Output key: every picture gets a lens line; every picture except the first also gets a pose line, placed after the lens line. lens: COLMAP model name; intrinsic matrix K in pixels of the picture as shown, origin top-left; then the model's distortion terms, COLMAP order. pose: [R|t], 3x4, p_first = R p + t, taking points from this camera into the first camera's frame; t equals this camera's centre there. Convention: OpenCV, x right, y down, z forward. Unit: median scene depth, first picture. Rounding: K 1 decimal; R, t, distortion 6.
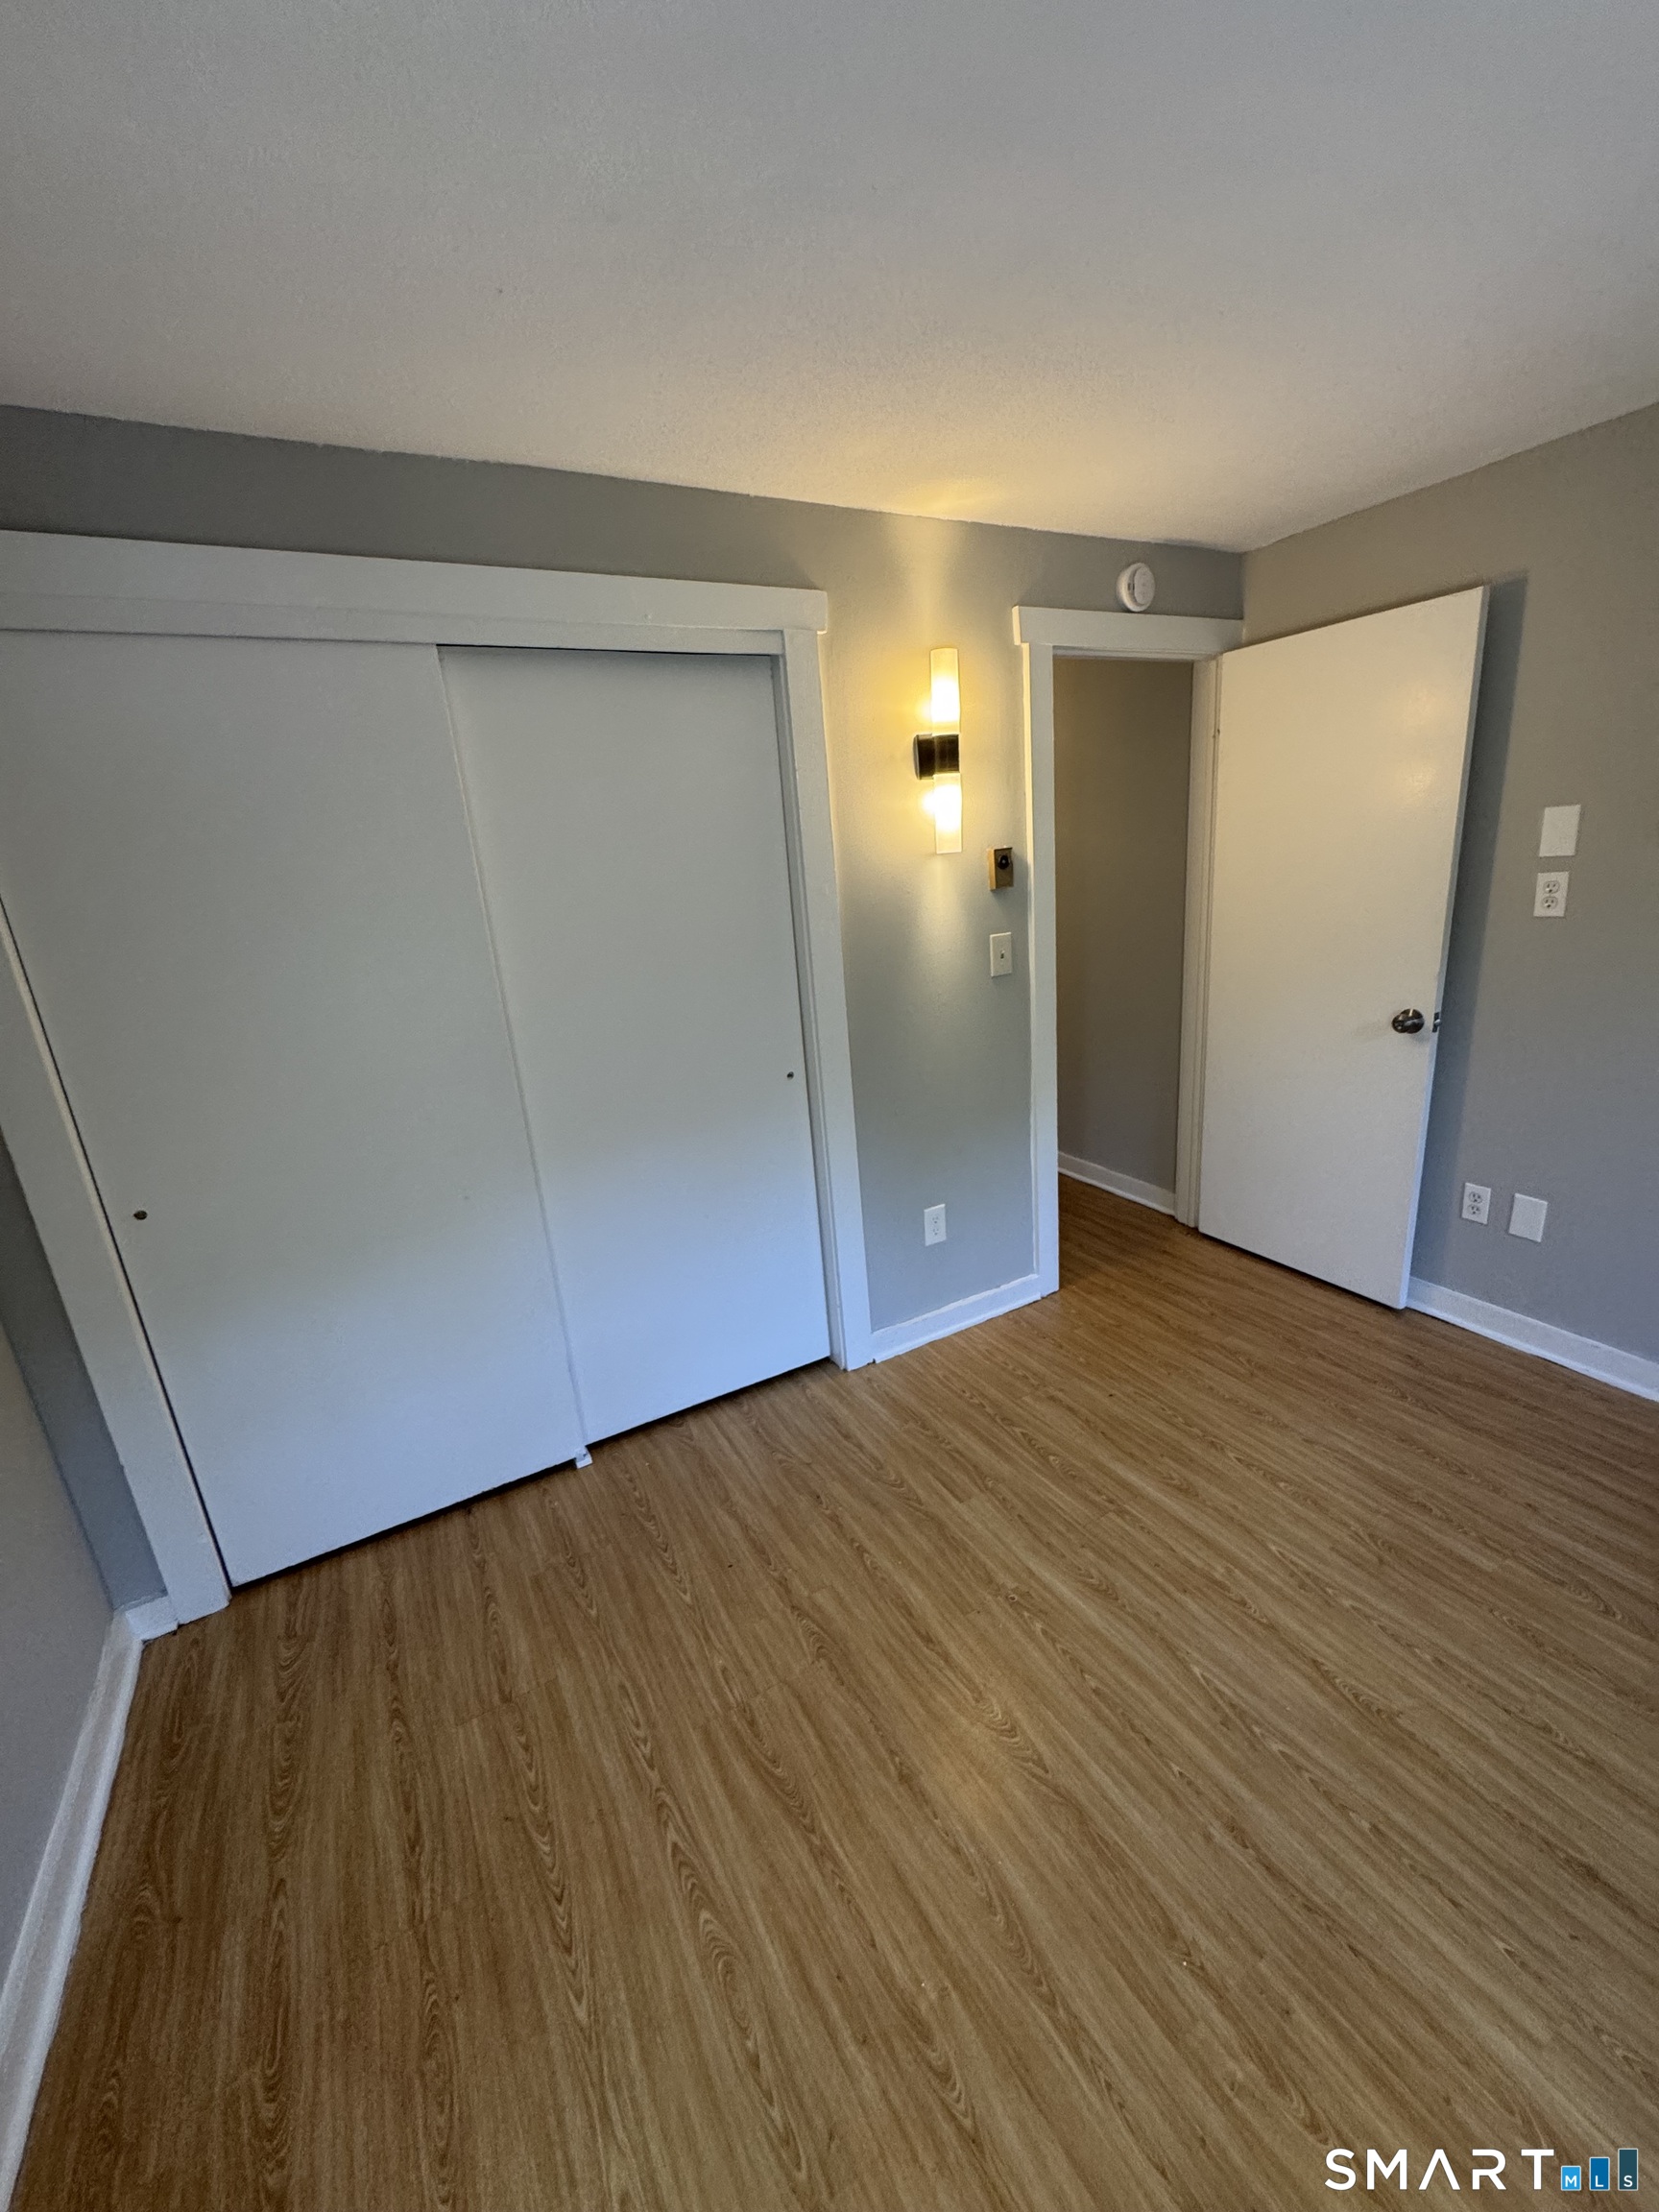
lens RADIAL K [[885.9, 0, 833.1], [0, 885.9, 1109.2], [0, 0, 1]] dist [-0.005045, 0.000701]
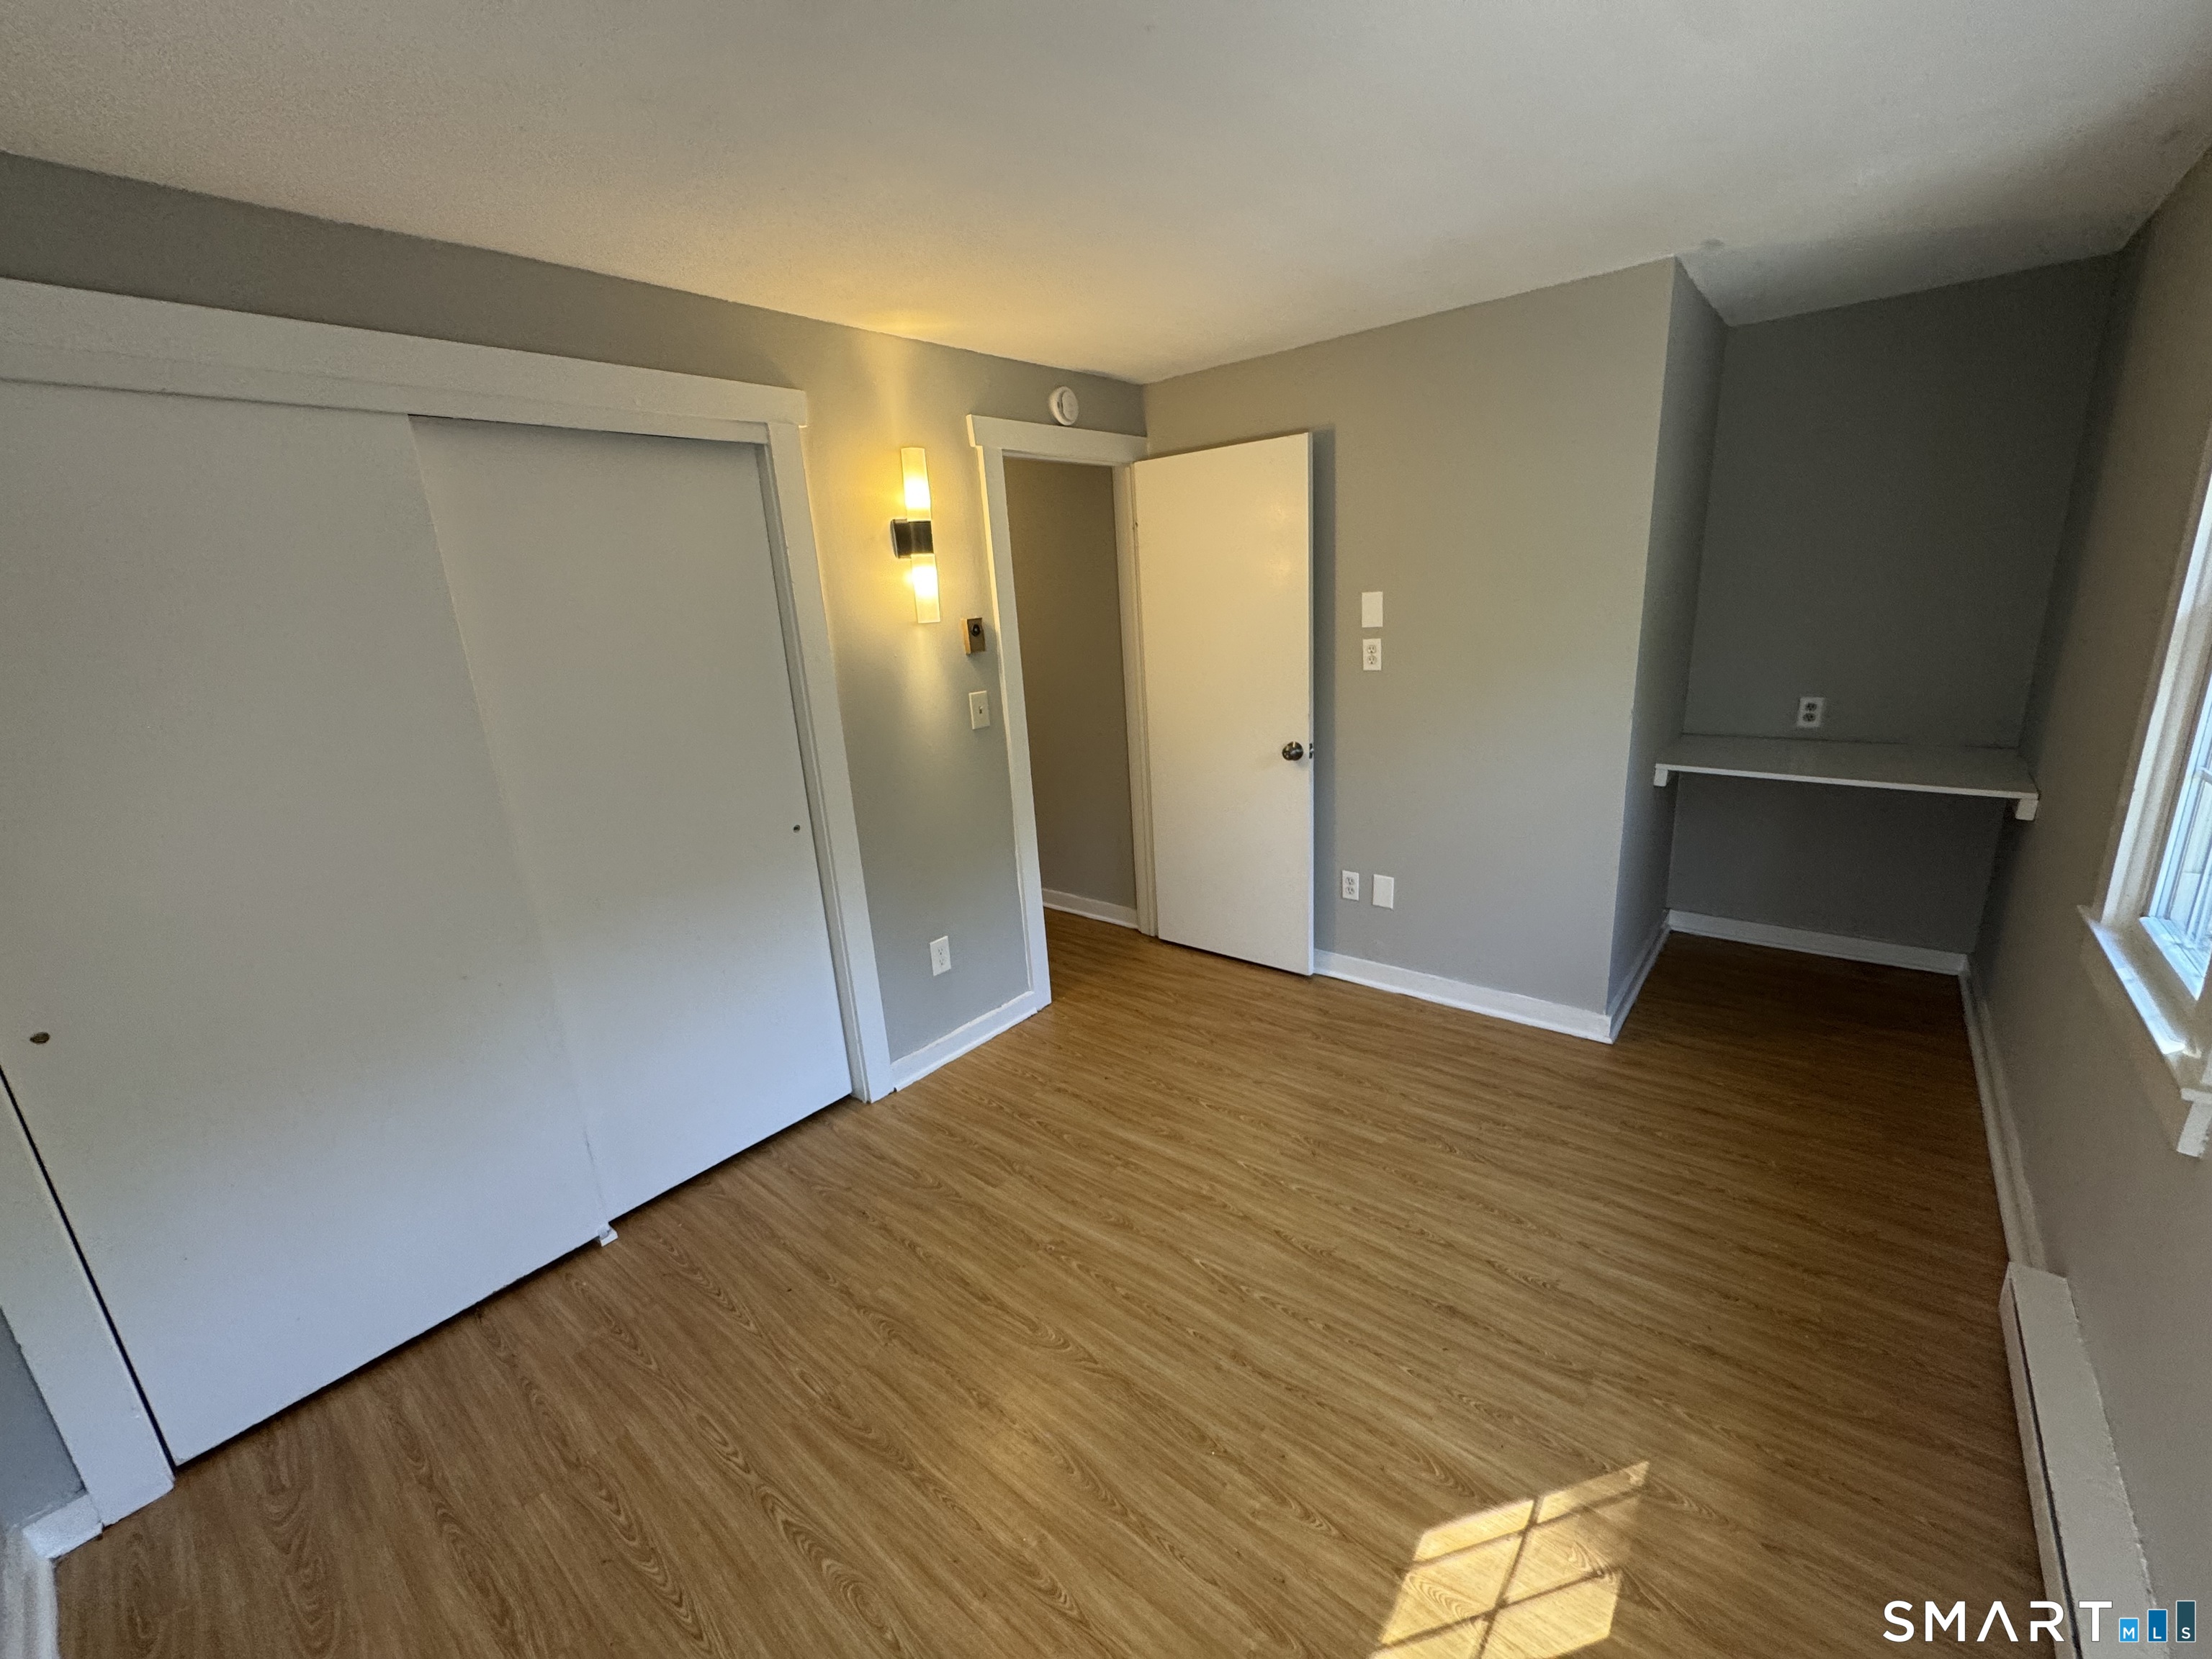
lens RADIAL K [[885.9, 0, 1110.6], [0, 885.9, 828.5], [0, 0, 1]] dist [-0.005045, 0.000701]
pose [[0.932435, -0.076674, 0.353108, -0.087443], [0.092680, 0.995285, -0.028618, 0.032932], [-0.349249, 0.059411, 0.935145, -0.150845]]
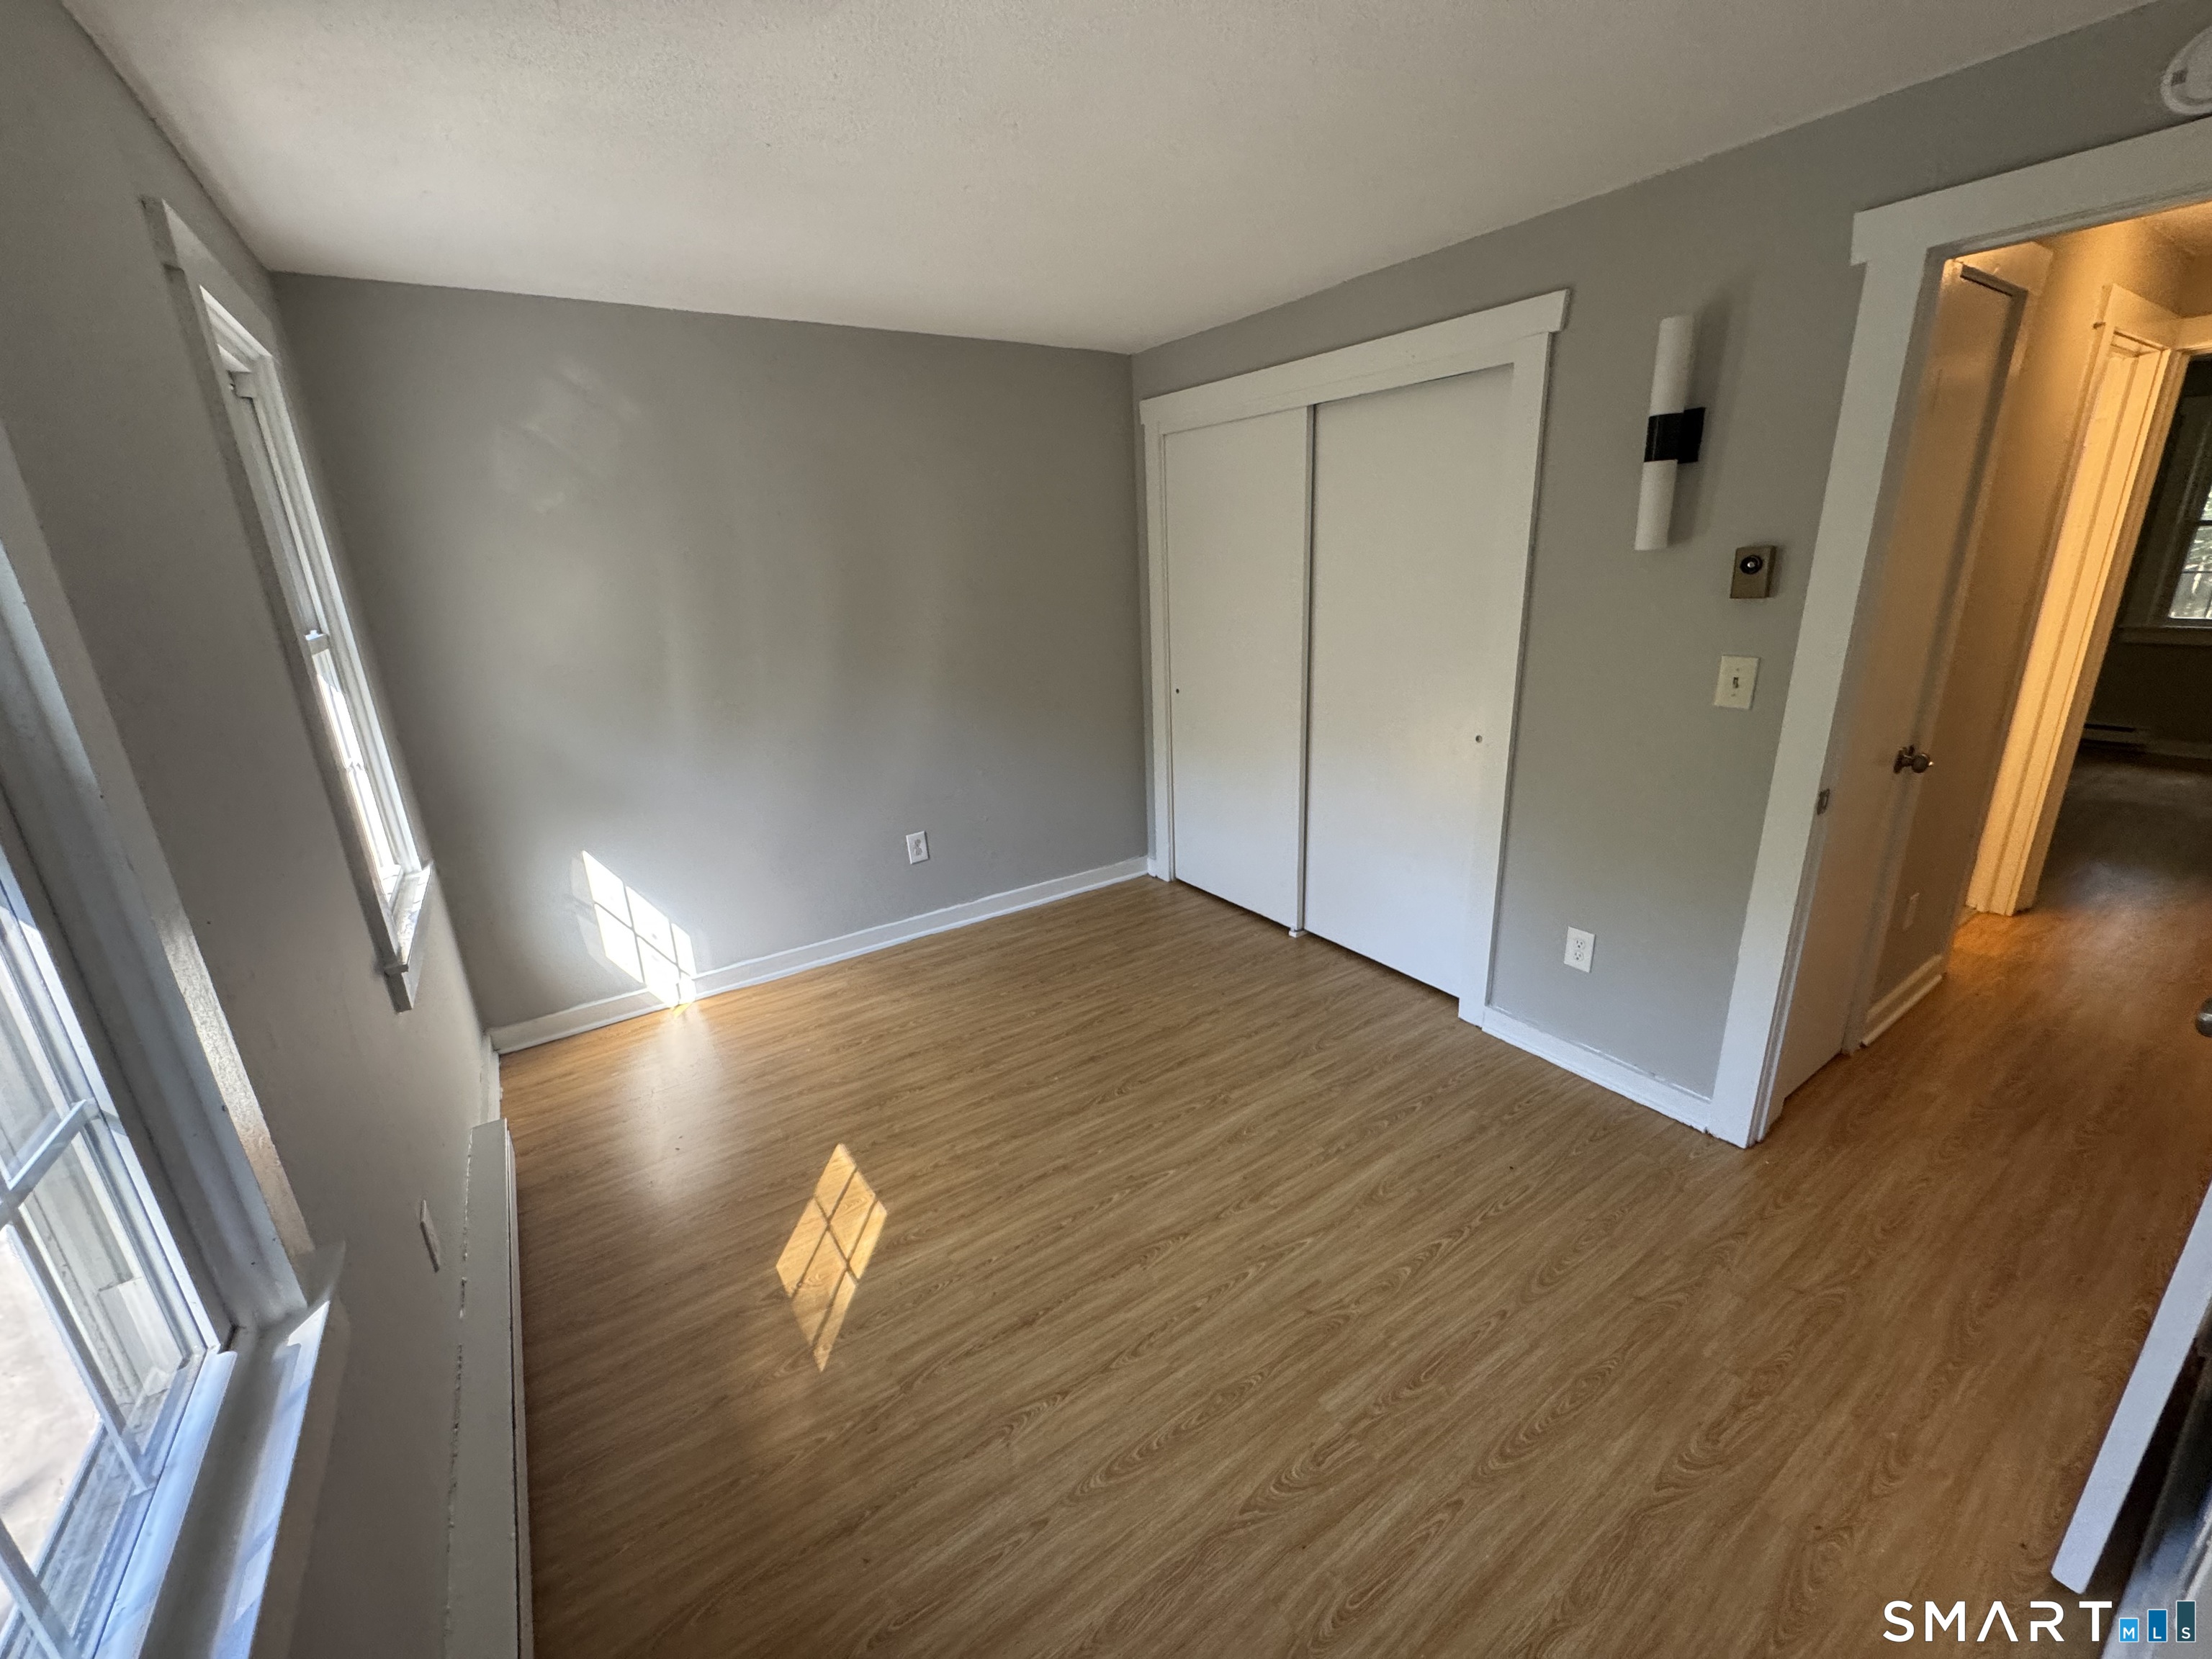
lens RADIAL K [[885.9, 0, 1110.6], [0, 885.9, 828.5], [0, 0, 1]] dist [-0.005045, 0.000701]
pose [[0.083903, 0.372238, -0.924337, 1.211330], [-0.249068, 0.905999, 0.342245, -0.247217], [0.964845, 0.201507, 0.168729, 0.460412]]
